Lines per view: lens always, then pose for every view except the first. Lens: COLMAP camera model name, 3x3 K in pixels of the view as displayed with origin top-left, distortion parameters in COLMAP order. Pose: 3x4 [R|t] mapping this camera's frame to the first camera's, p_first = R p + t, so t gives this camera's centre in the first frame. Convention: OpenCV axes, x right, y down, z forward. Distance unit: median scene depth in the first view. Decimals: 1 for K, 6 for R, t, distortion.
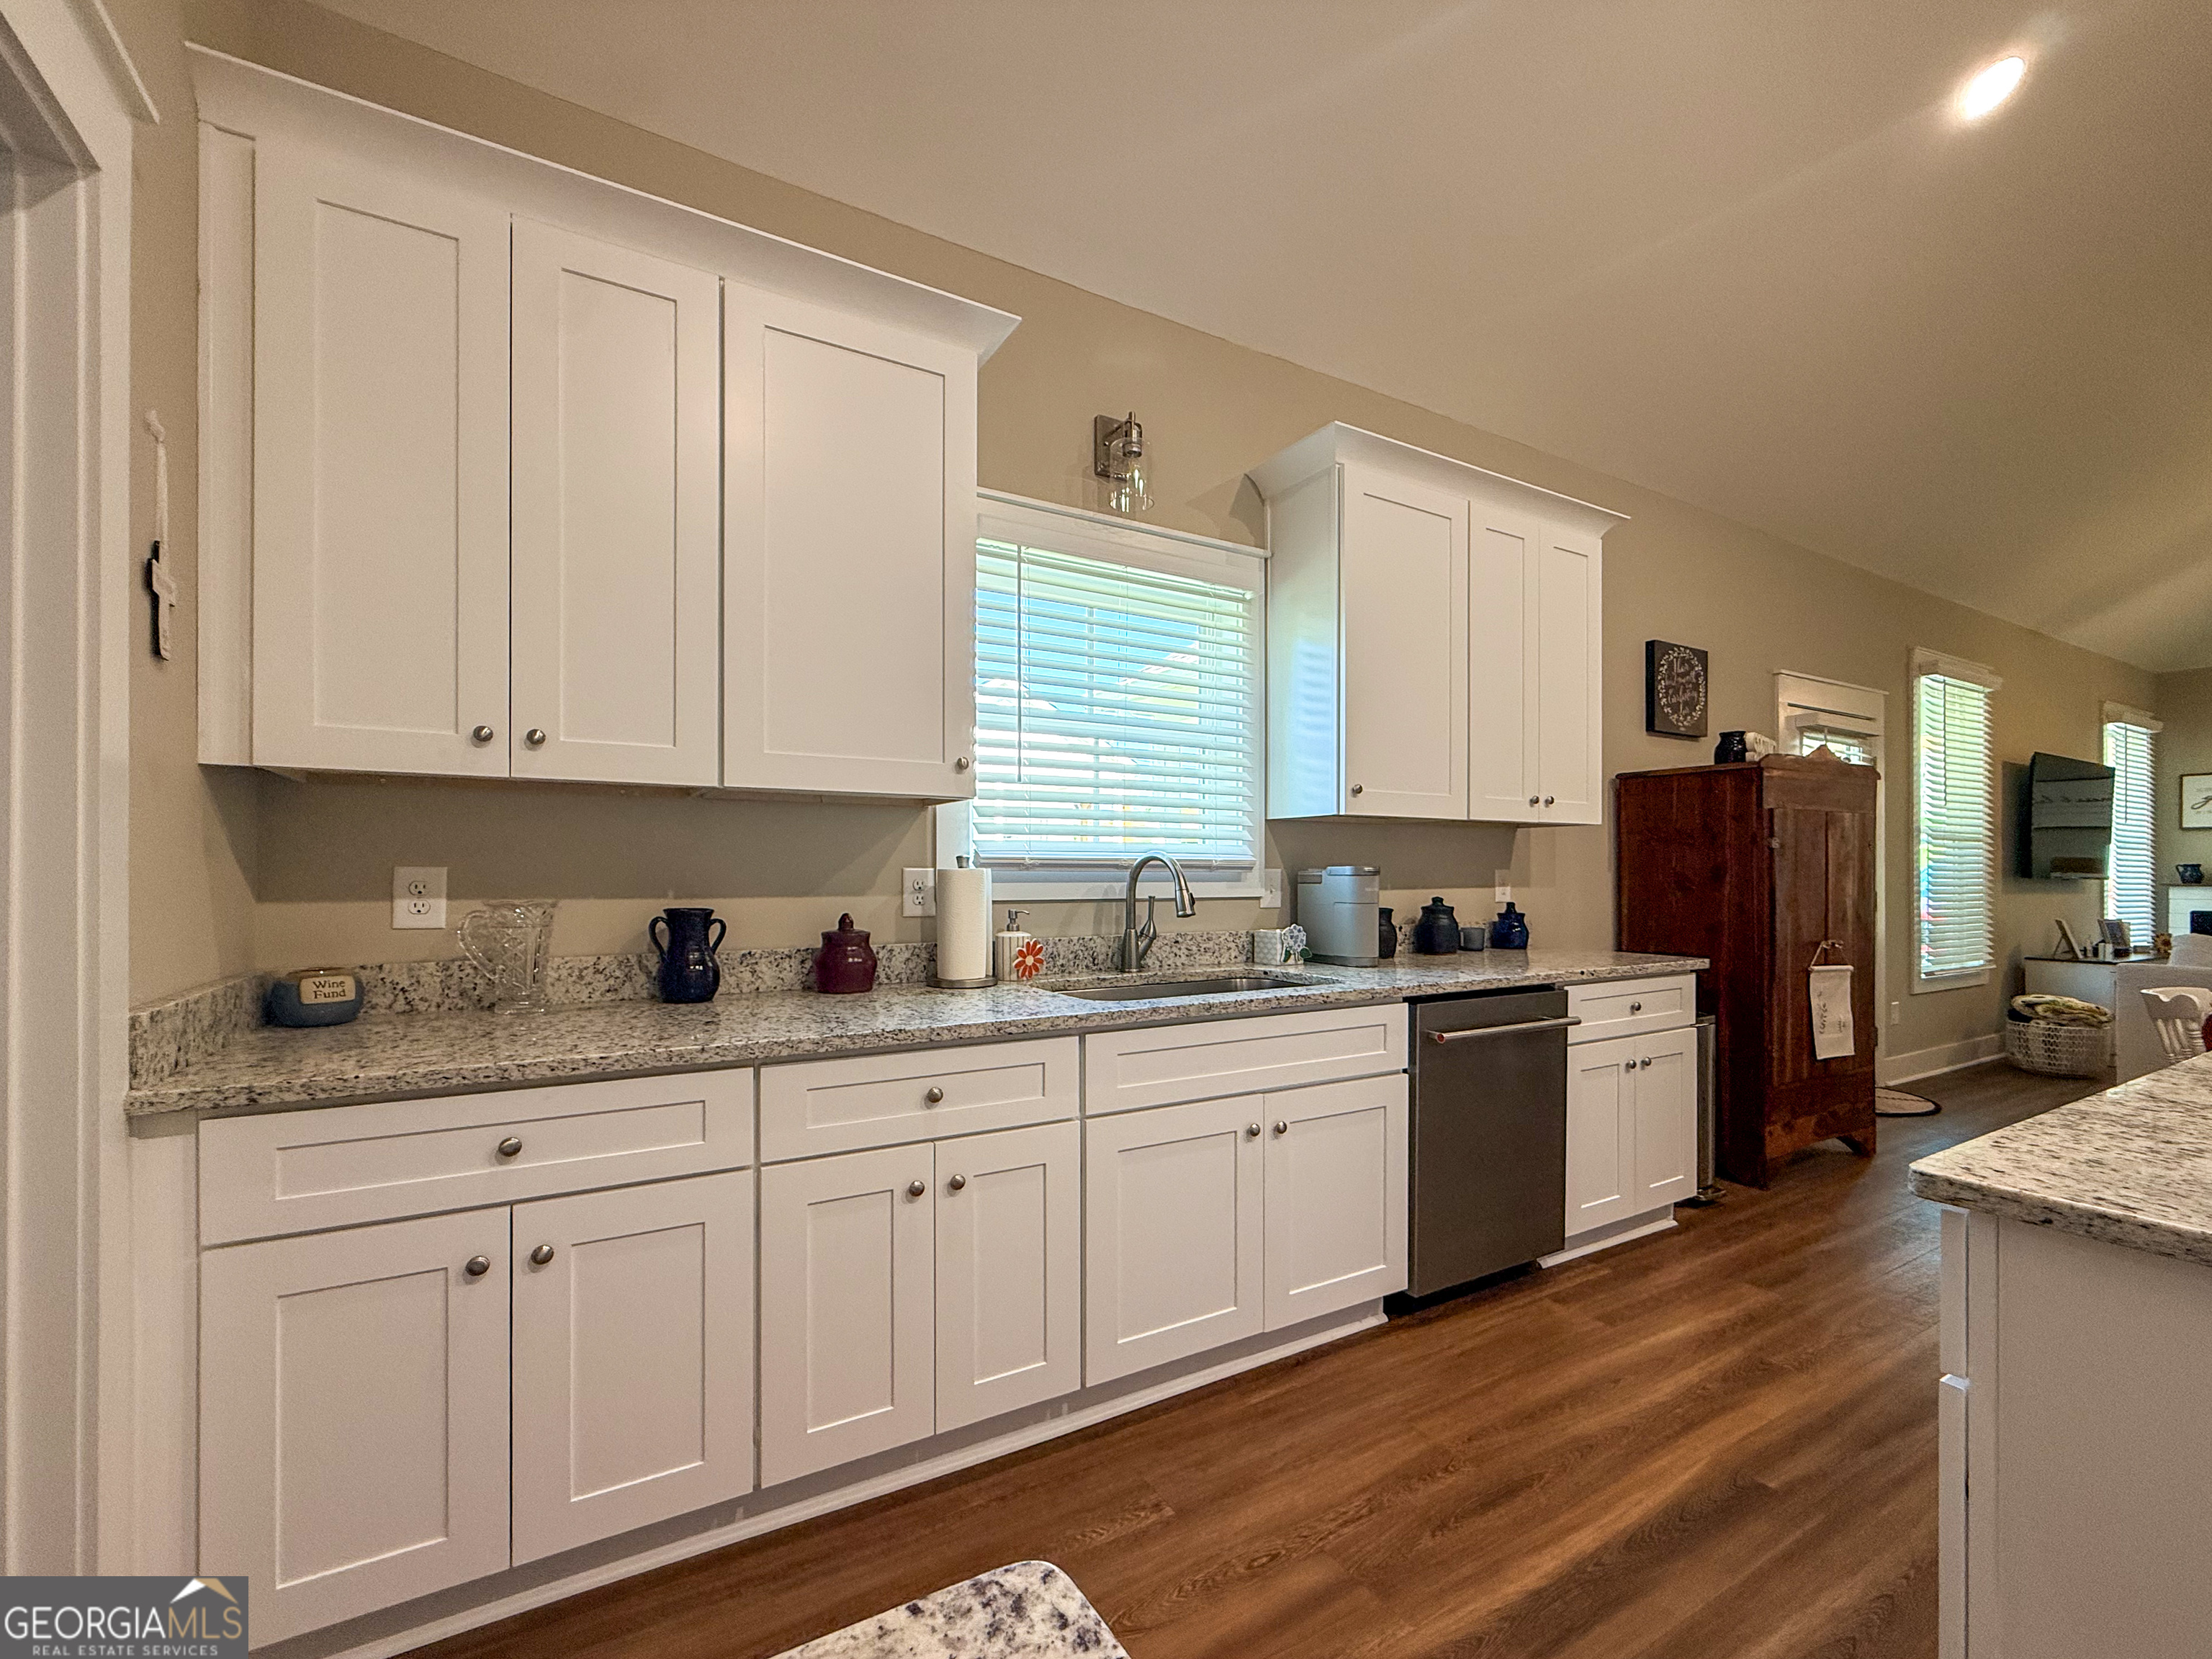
lens RADIAL K [[912.2, 0, 1047.1], [0, 912.2, 868.2], [0, 0, 1]] dist [0.001925, -0.000461]
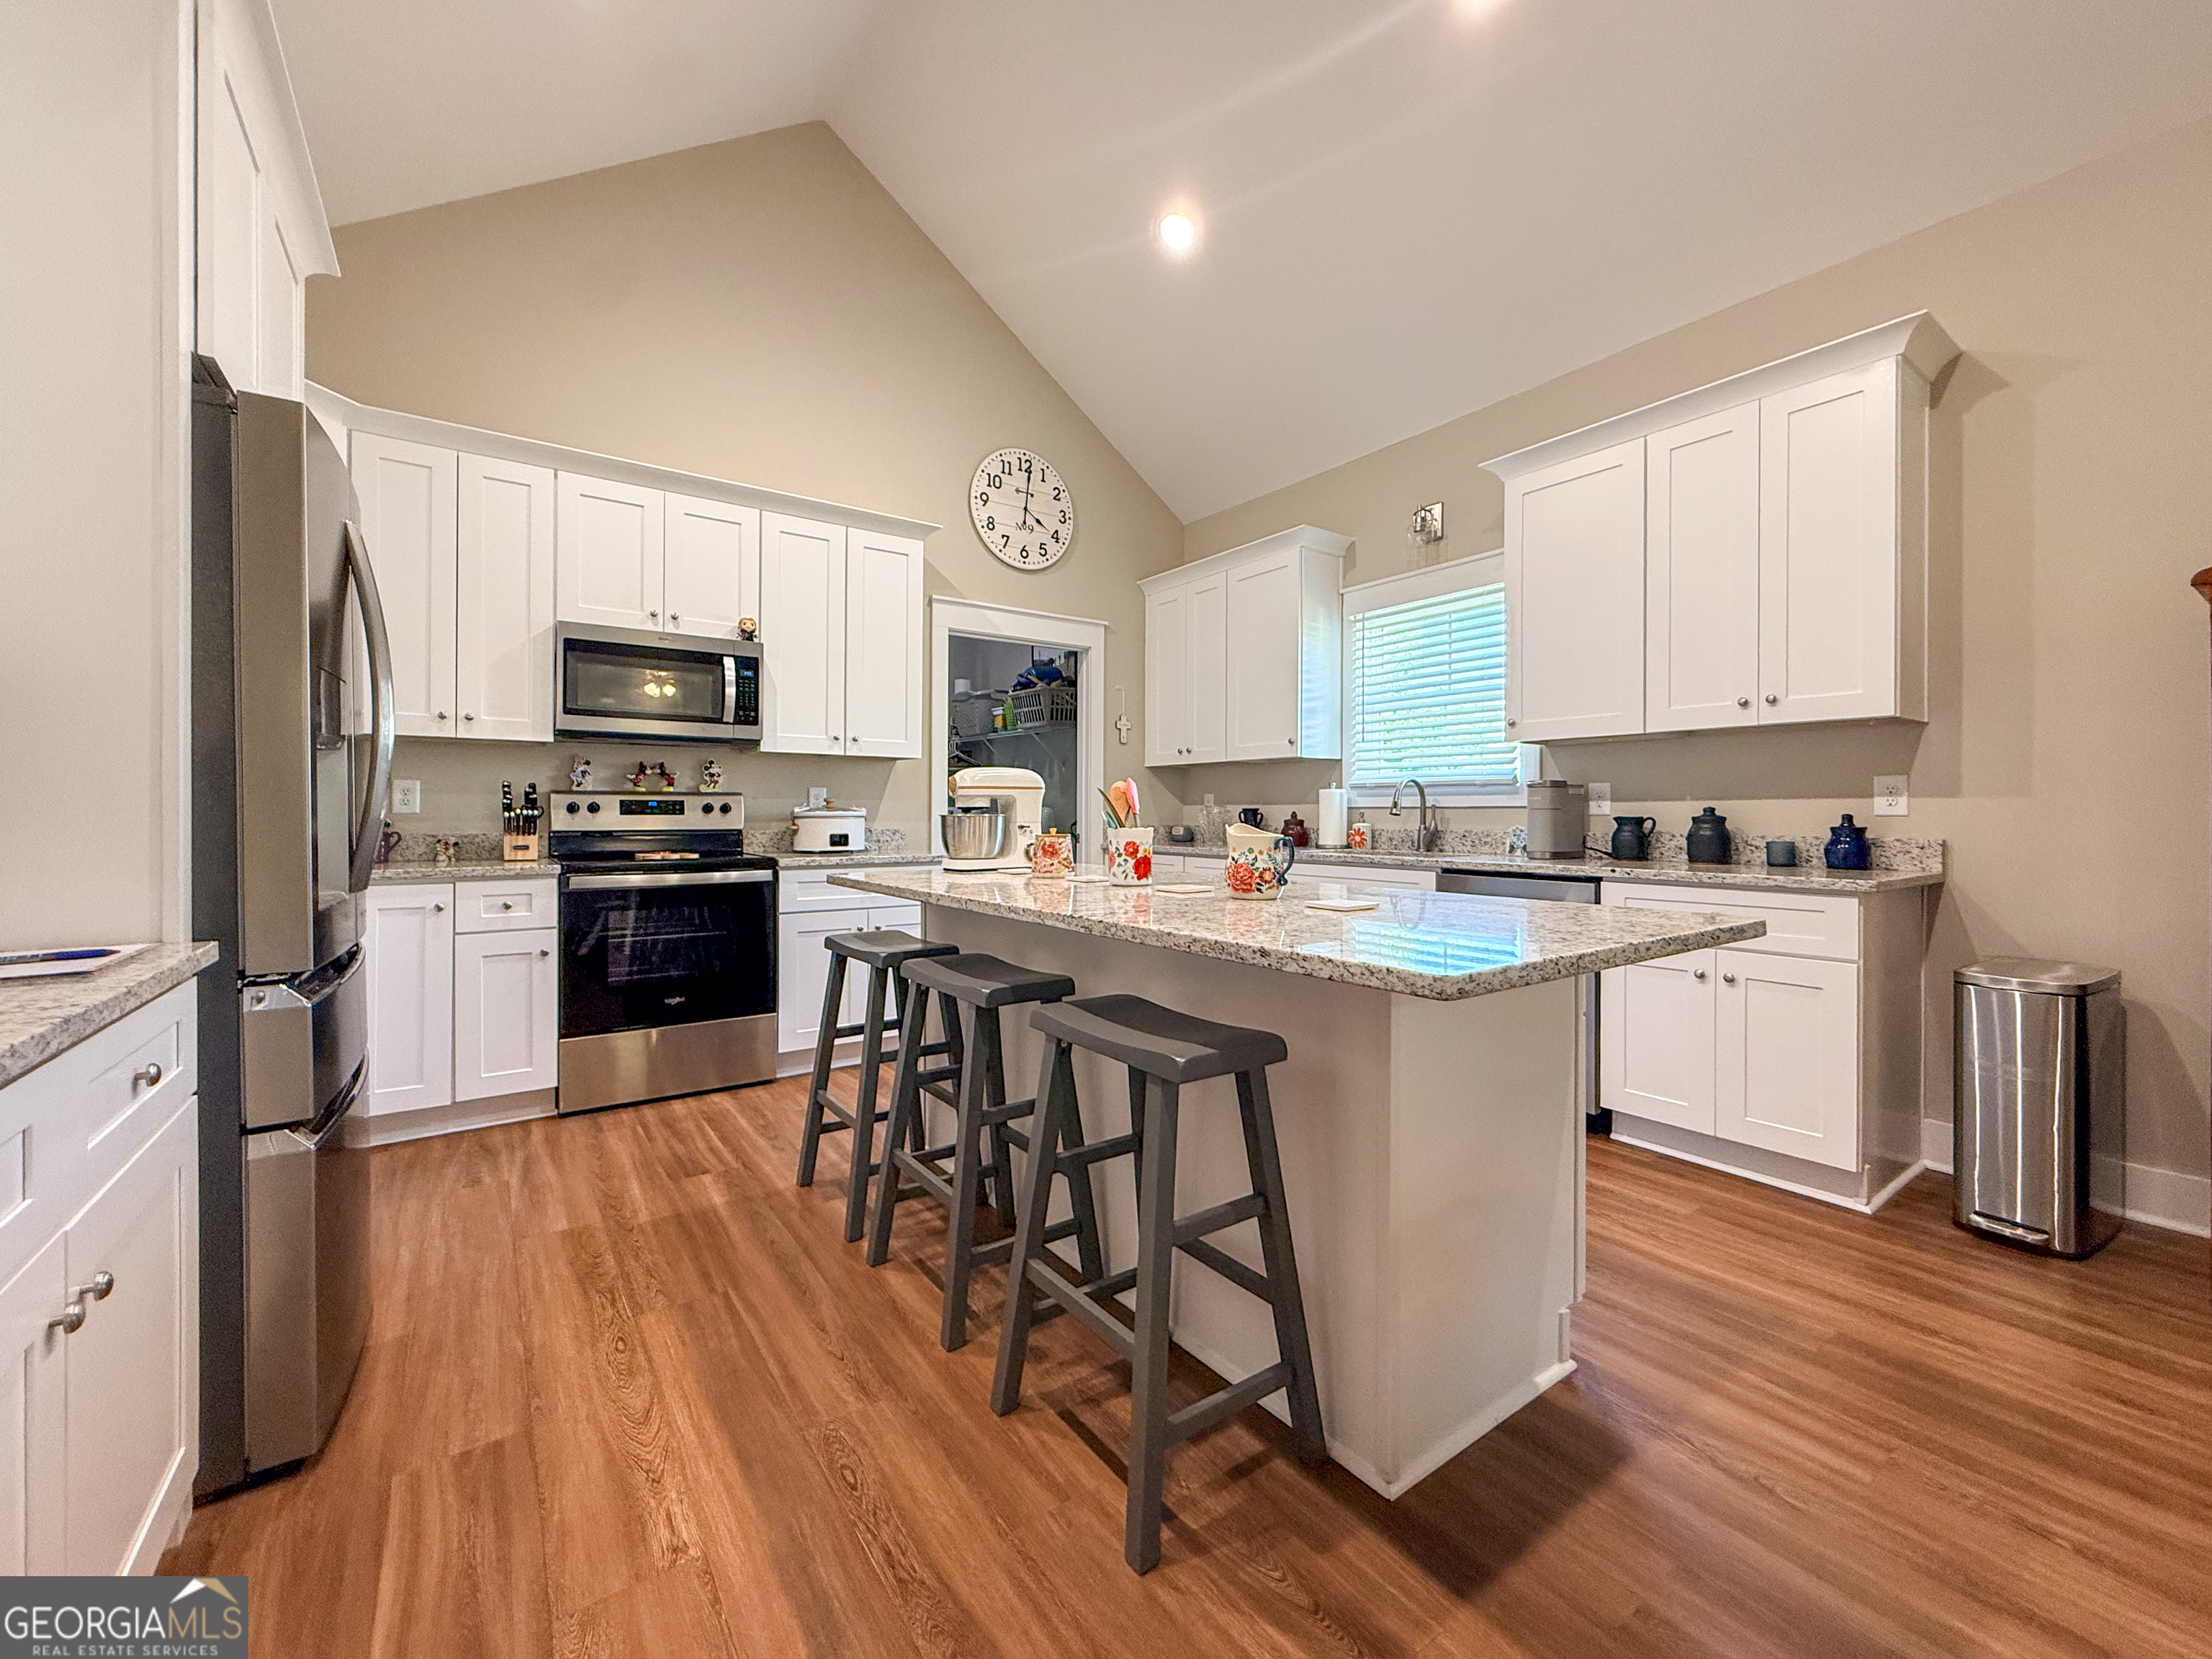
lens RADIAL K [[895.7, 0, 1106.0], [0, 895.7, 812.7], [0, 0, 1]] dist [-0.000199, 0.000219]
pose [[0.079192, -0.000868, -0.996859, 1.554947], [0.001281, 0.999999, -0.000769, 0.042901], [0.996859, -0.001216, 0.079193, 0.297555]]
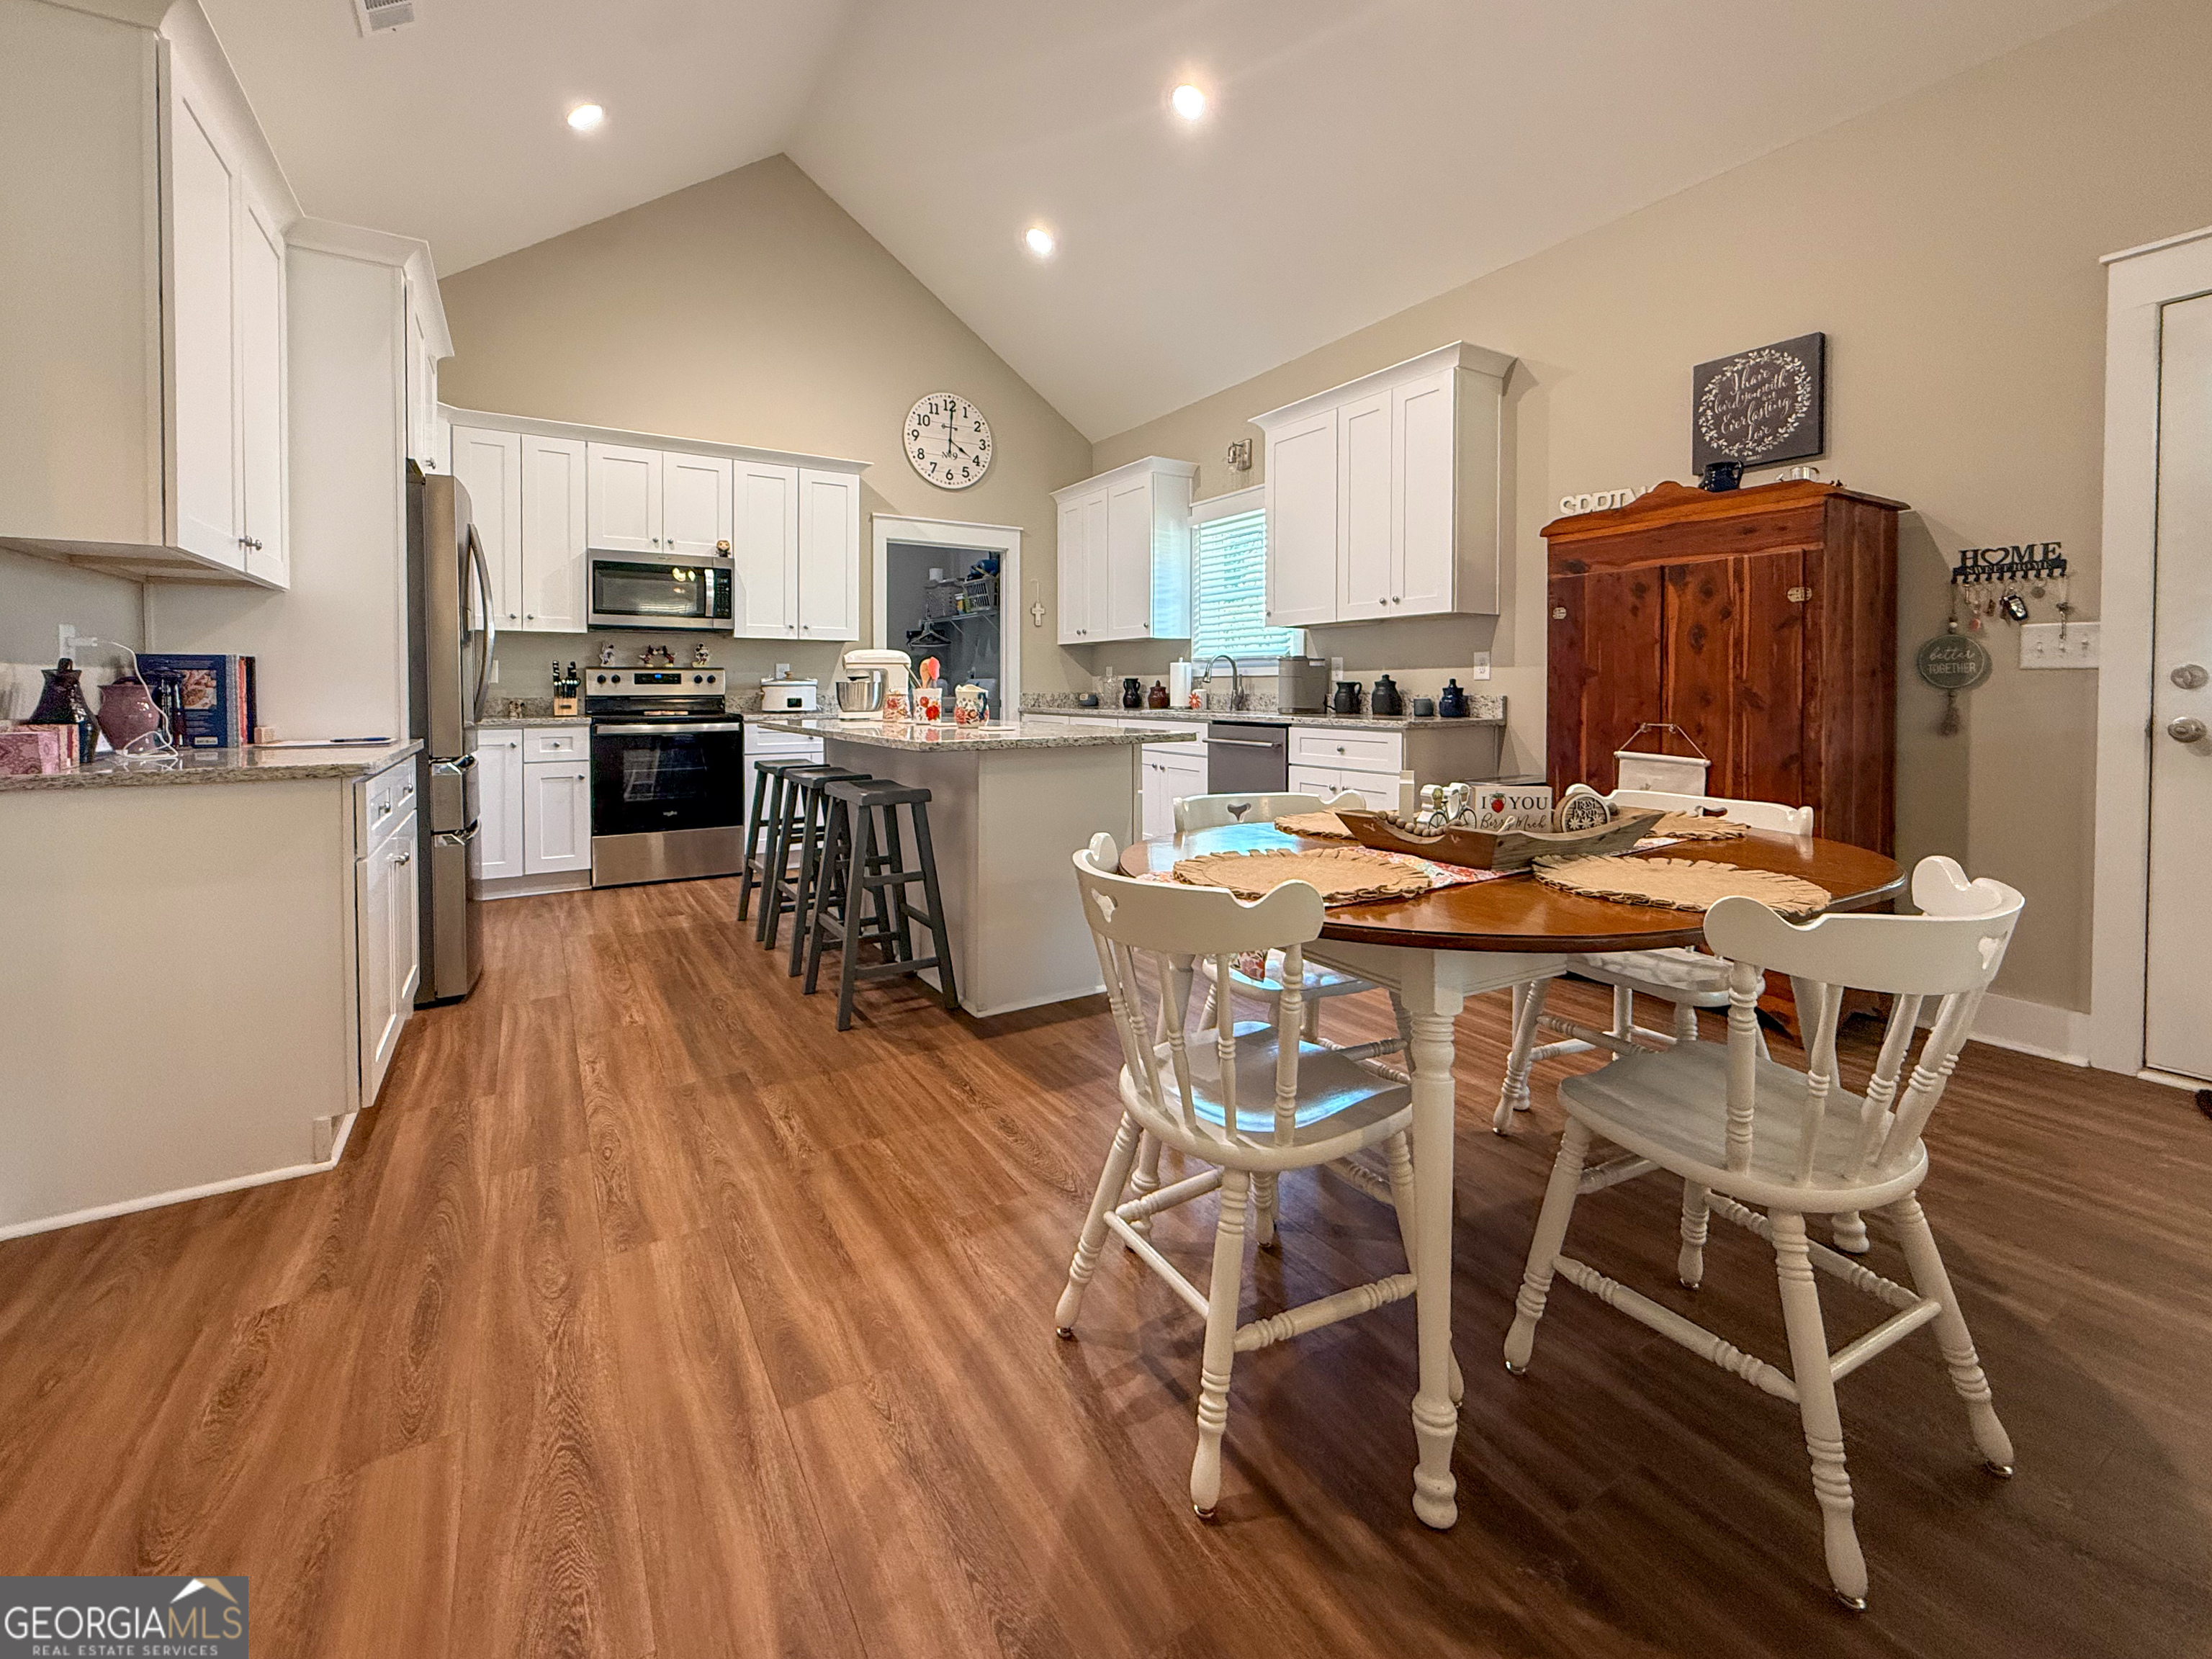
lens RADIAL K [[912.2, 0, 1082.6], [0, 912.2, 698.6], [0, 0, 1]] dist [0.001925, -0.000461]
pose [[0.009301, 0.012474, -0.999879, 2.080402], [0.005013, 0.999909, 0.012521, 0.055477], [0.999944, -0.005129, 0.009238, 0.599994]]
